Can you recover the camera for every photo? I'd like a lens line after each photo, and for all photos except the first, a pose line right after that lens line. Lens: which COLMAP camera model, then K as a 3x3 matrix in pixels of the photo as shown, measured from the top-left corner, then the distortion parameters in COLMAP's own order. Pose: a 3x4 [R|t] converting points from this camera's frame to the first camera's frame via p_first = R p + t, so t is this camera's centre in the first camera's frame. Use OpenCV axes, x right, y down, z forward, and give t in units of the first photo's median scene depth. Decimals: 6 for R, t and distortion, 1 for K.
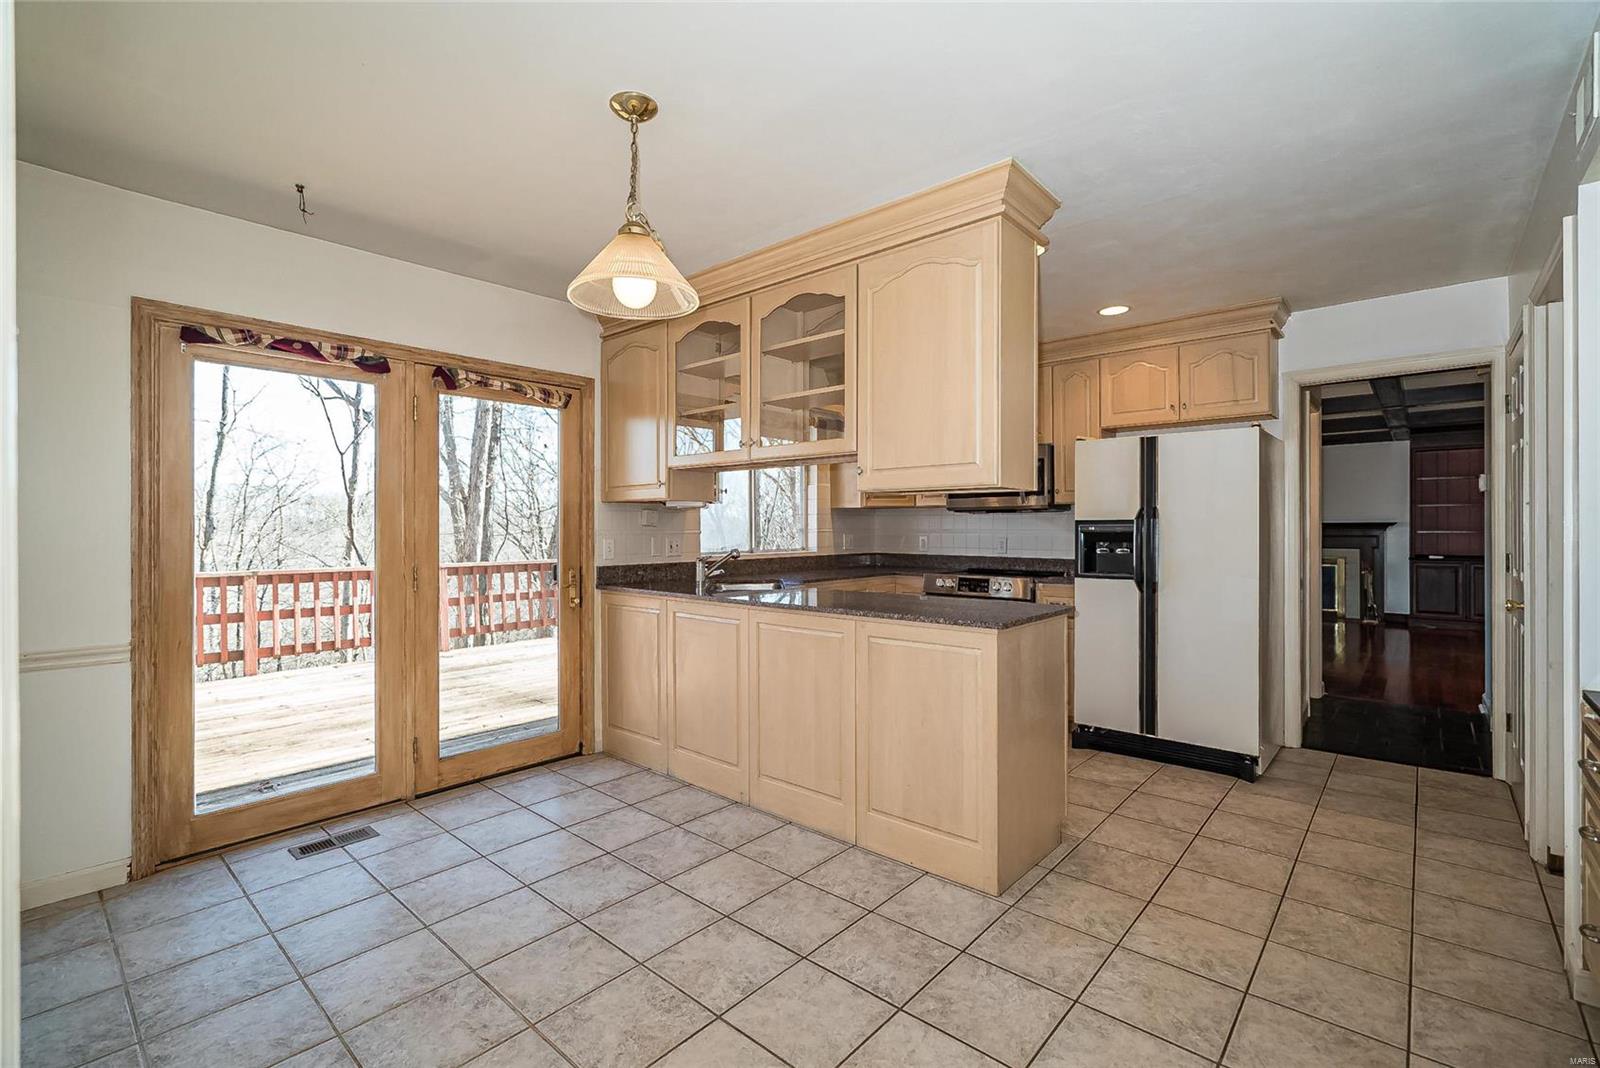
lens RADIAL K [[733.0, 0, 797.0], [0, 733.0, 527.4], [0, 0, 1]] dist [-0.002621, -0.000009]
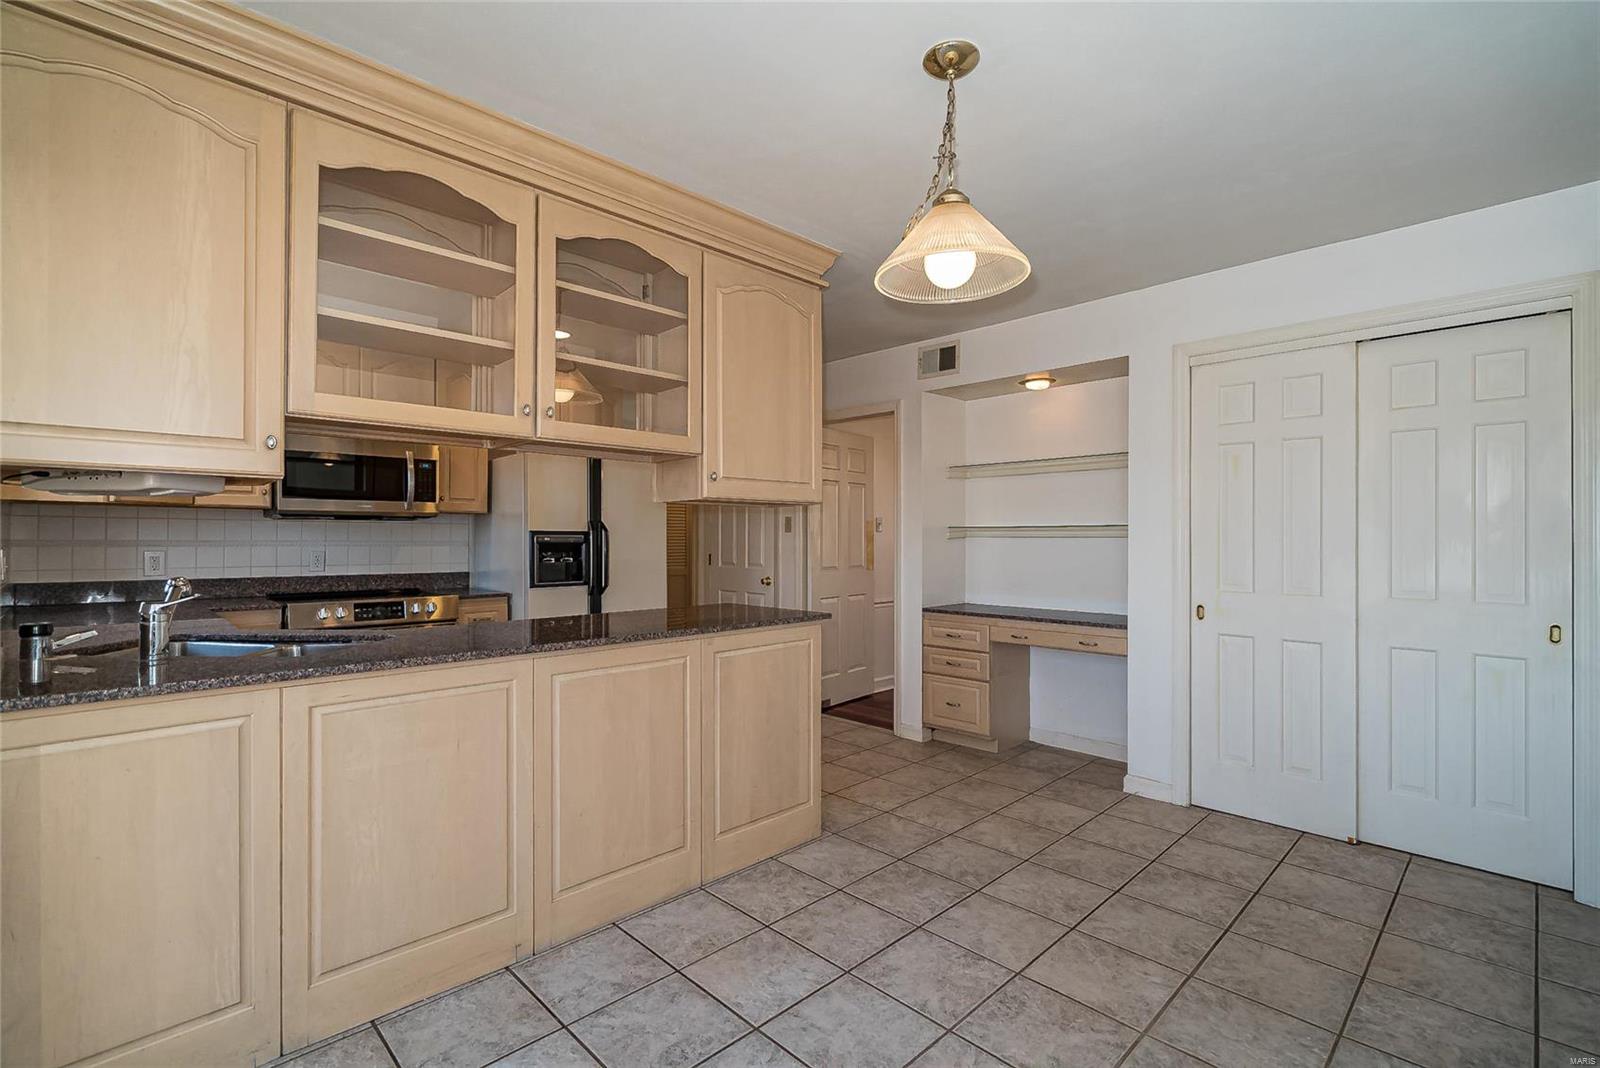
lens RADIAL K [[699.1, 0, 793.5], [0, 699.1, 535.8], [0, 0, 1]] dist [-0.001077, 0.000075]
pose [[0.076323, 0.004676, 0.997072, -0.882594], [0.000046, 0.999989, -0.004693, 0.002560], [-0.997083, 0.000404, 0.076322, 0.925452]]
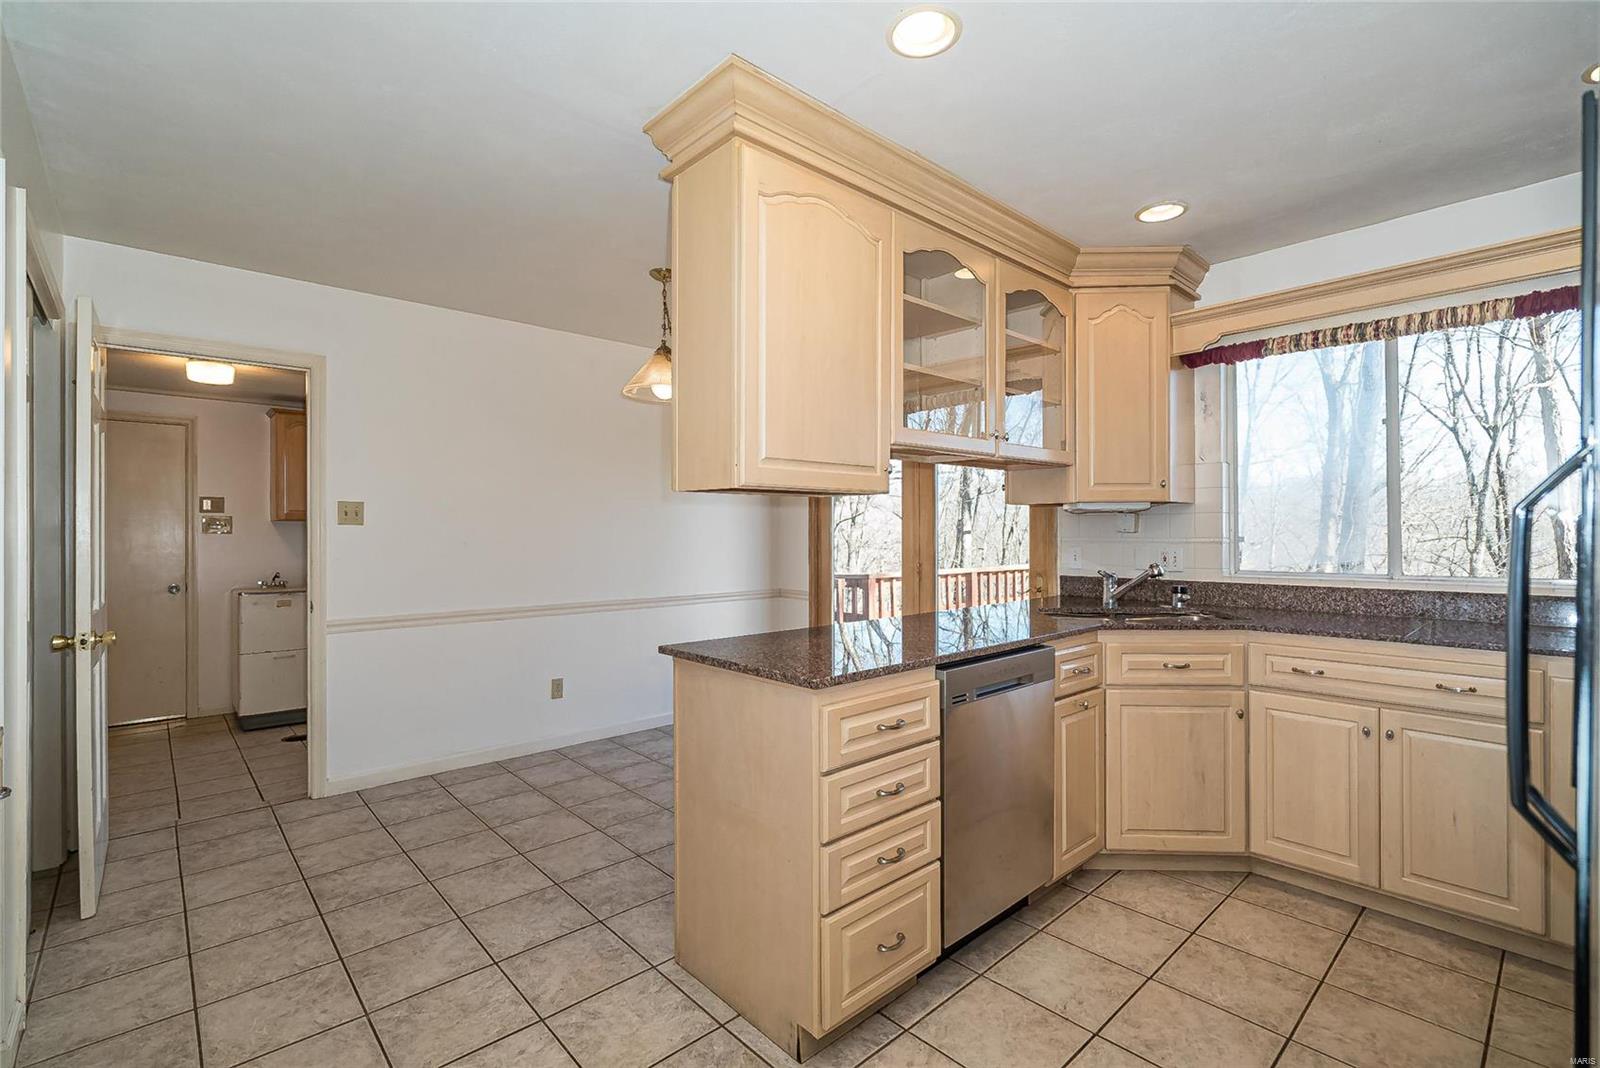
lens RADIAL K [[699.1, 0, 793.5], [0, 699.1, 535.8], [0, 0, 1]] dist [-0.001077, 0.000075]
pose [[-0.115458, 0.012371, -0.993235, 1.060897], [0.013647, 0.999848, 0.010867, -0.019530], [0.993219, -0.012300, -0.115609, 1.207247]]
